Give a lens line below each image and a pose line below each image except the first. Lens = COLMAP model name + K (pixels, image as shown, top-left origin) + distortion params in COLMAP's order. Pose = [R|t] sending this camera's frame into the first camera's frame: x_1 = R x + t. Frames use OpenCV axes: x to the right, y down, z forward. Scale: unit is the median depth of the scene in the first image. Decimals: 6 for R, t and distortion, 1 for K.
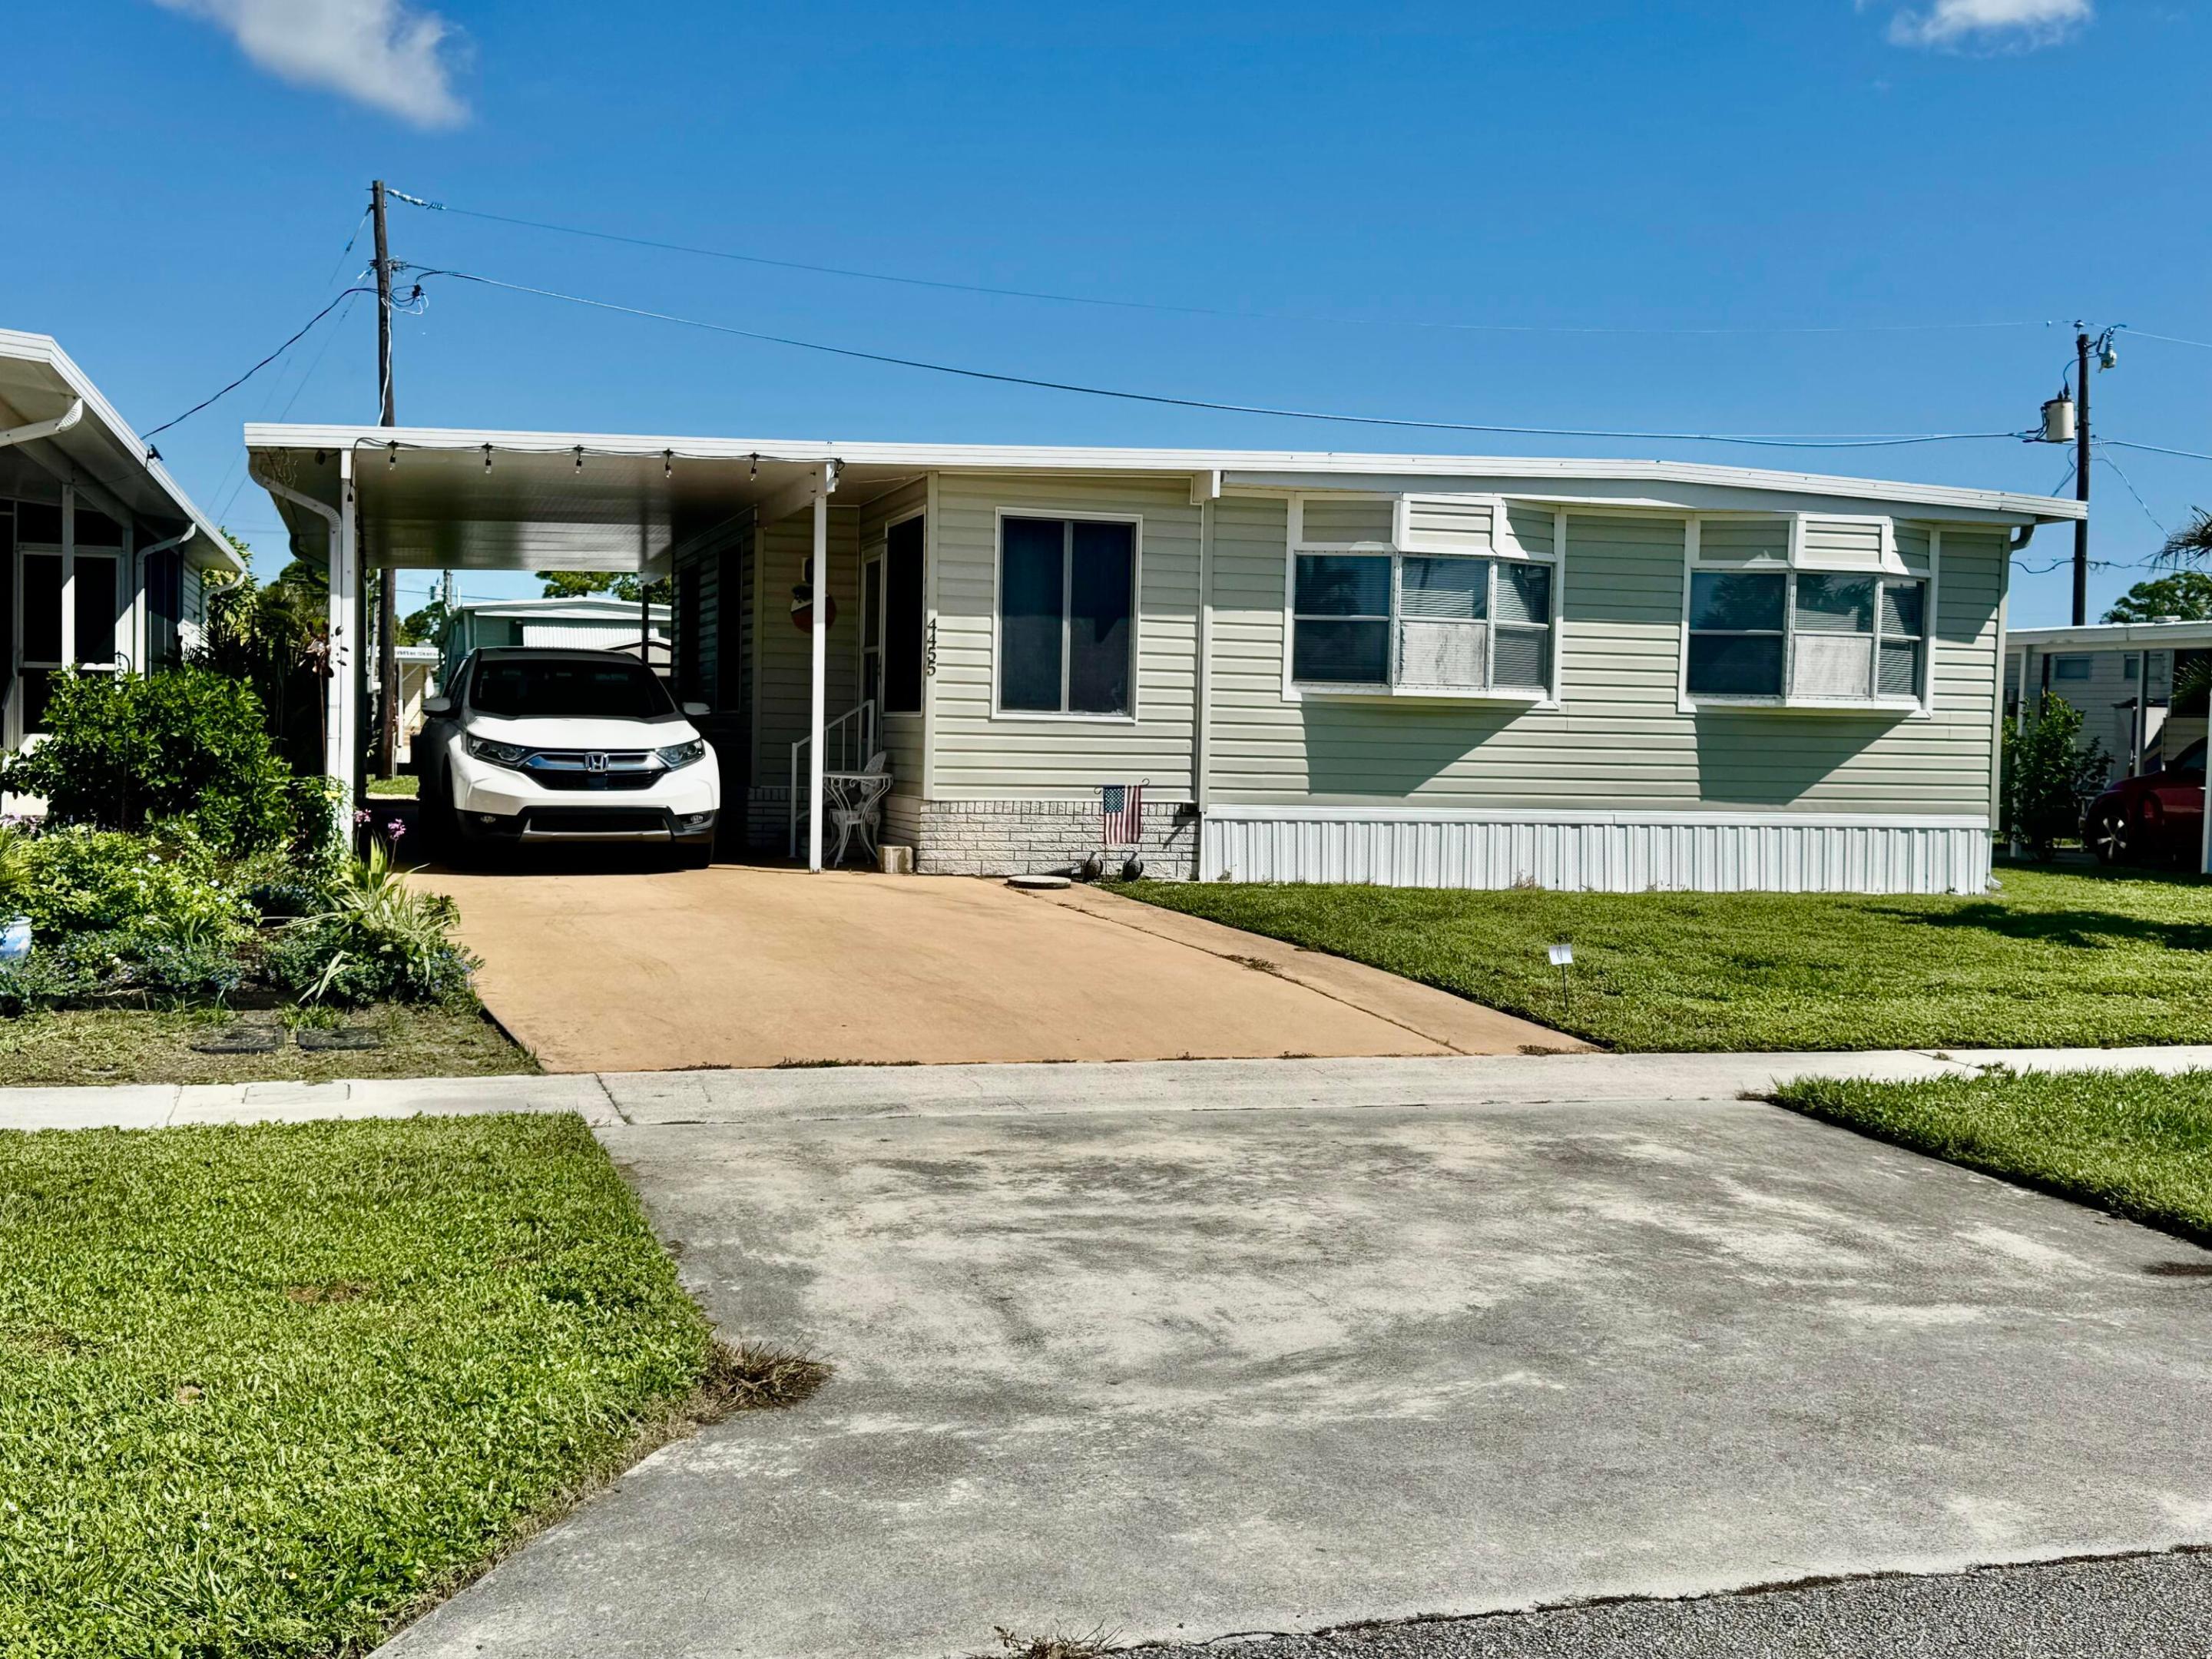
lens RADIAL K [[2241.6, 0, 1106.0], [0, 2241.6, 829.5], [0, 0, 1]] dist [0.168366, -0.005762]
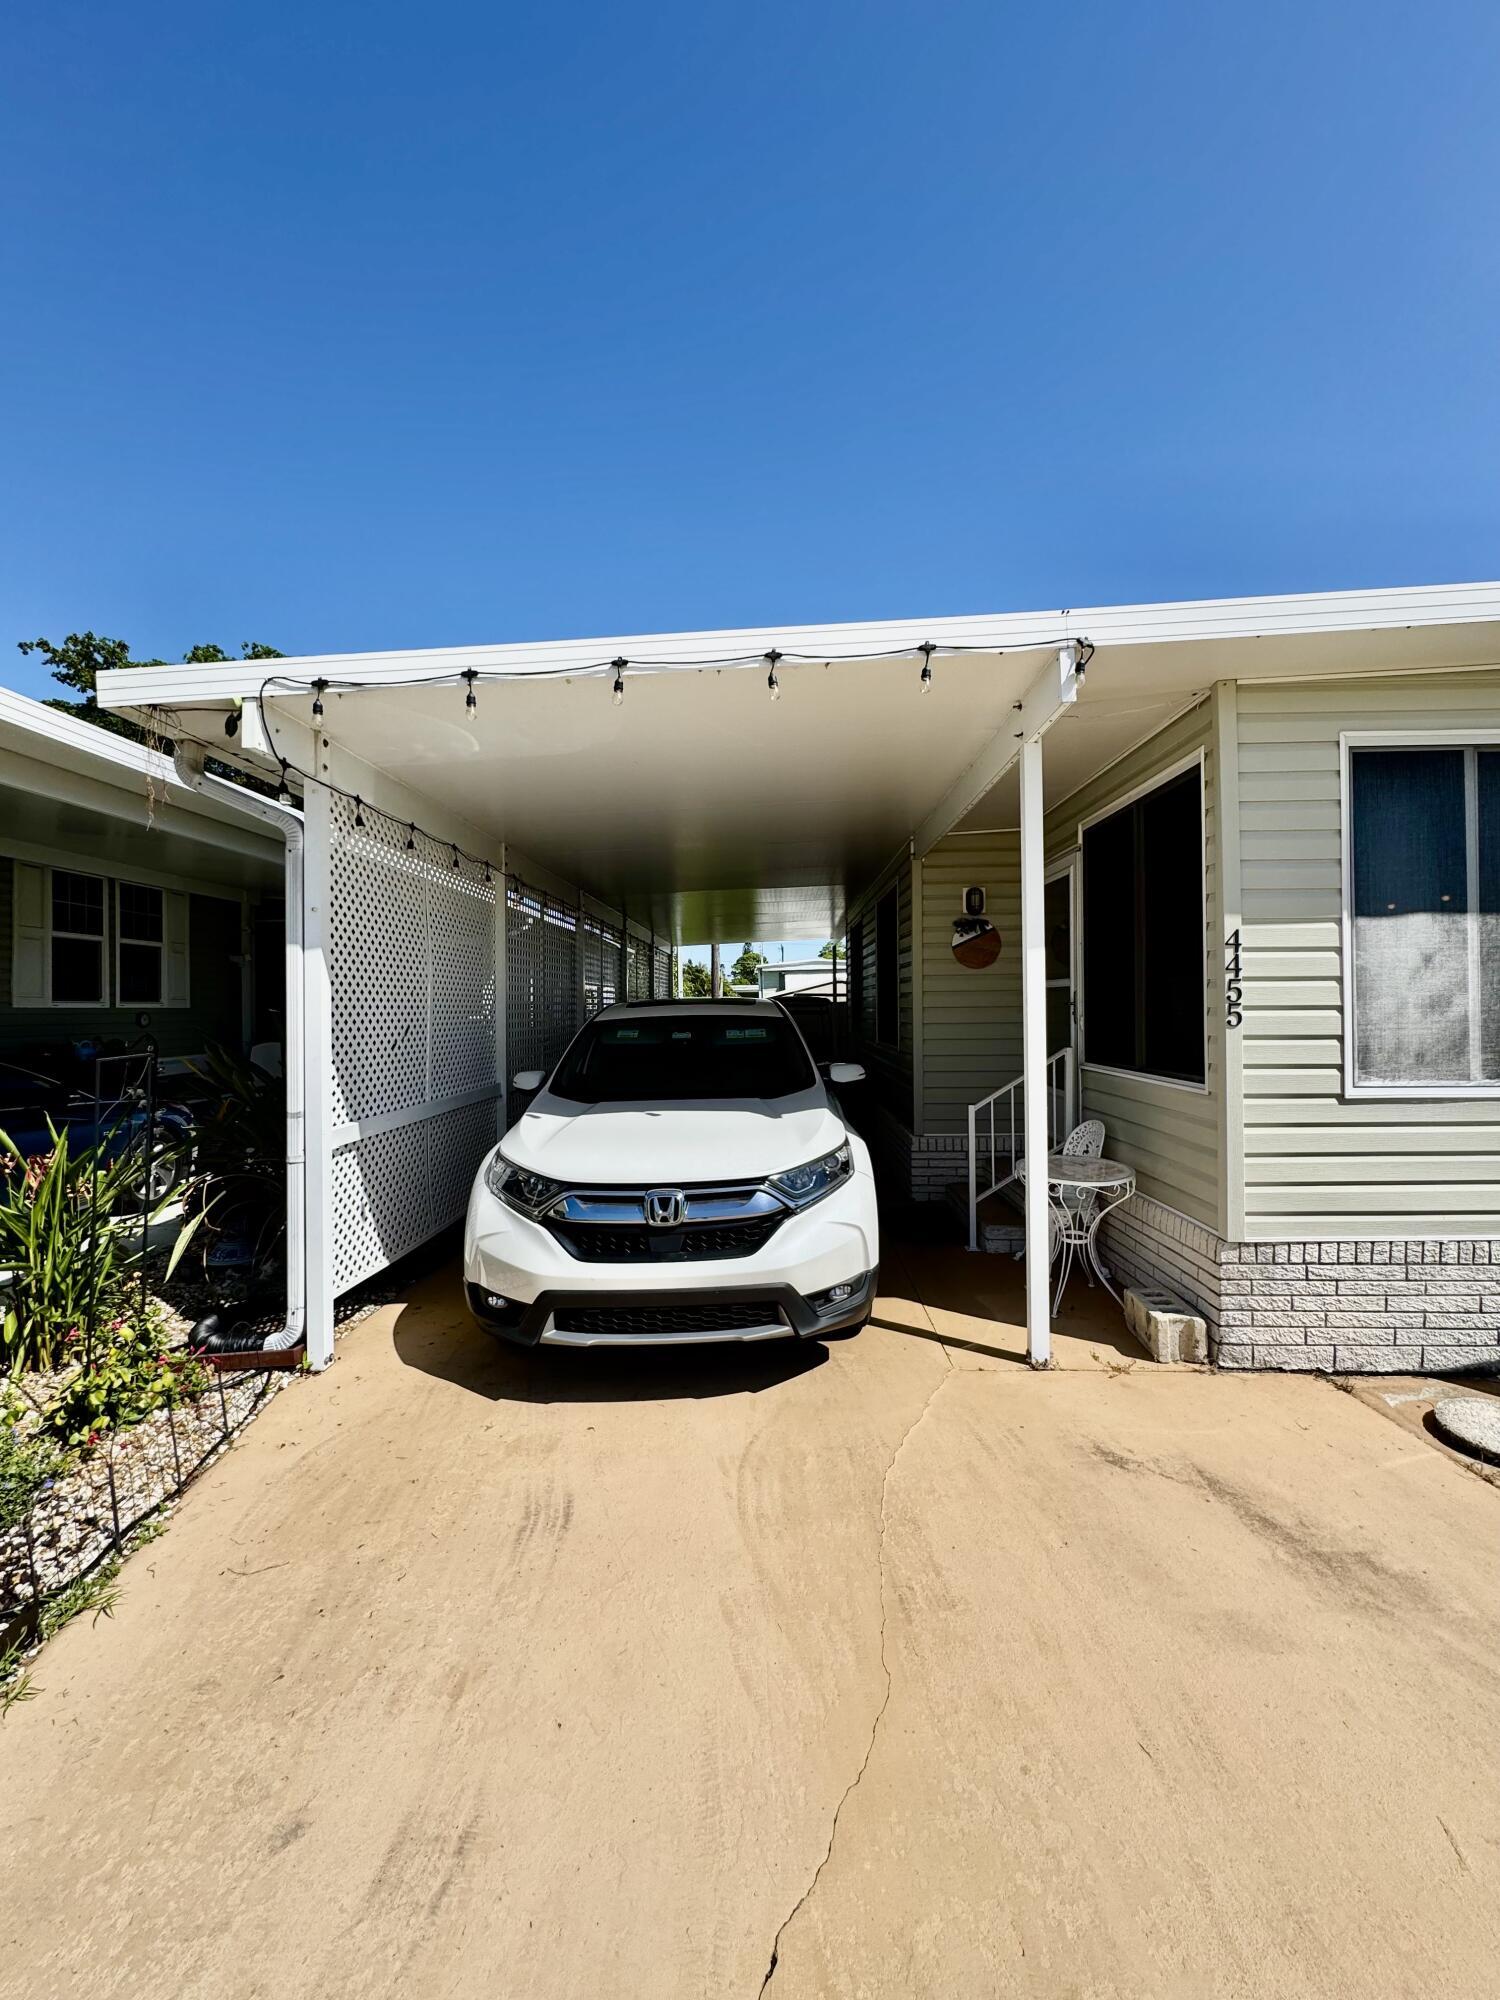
lens RADIAL K [[802.1, 0, 751.6], [0, 802.1, 1002.6], [0, 0, 1]] dist [-0.002363, -0.000074]
pose [[0.944456, -0.034600, -0.326812, -0.124260], [0.018109, 0.998411, -0.053369, -0.064361], [0.328139, 0.044487, 0.943581, 0.742276]]
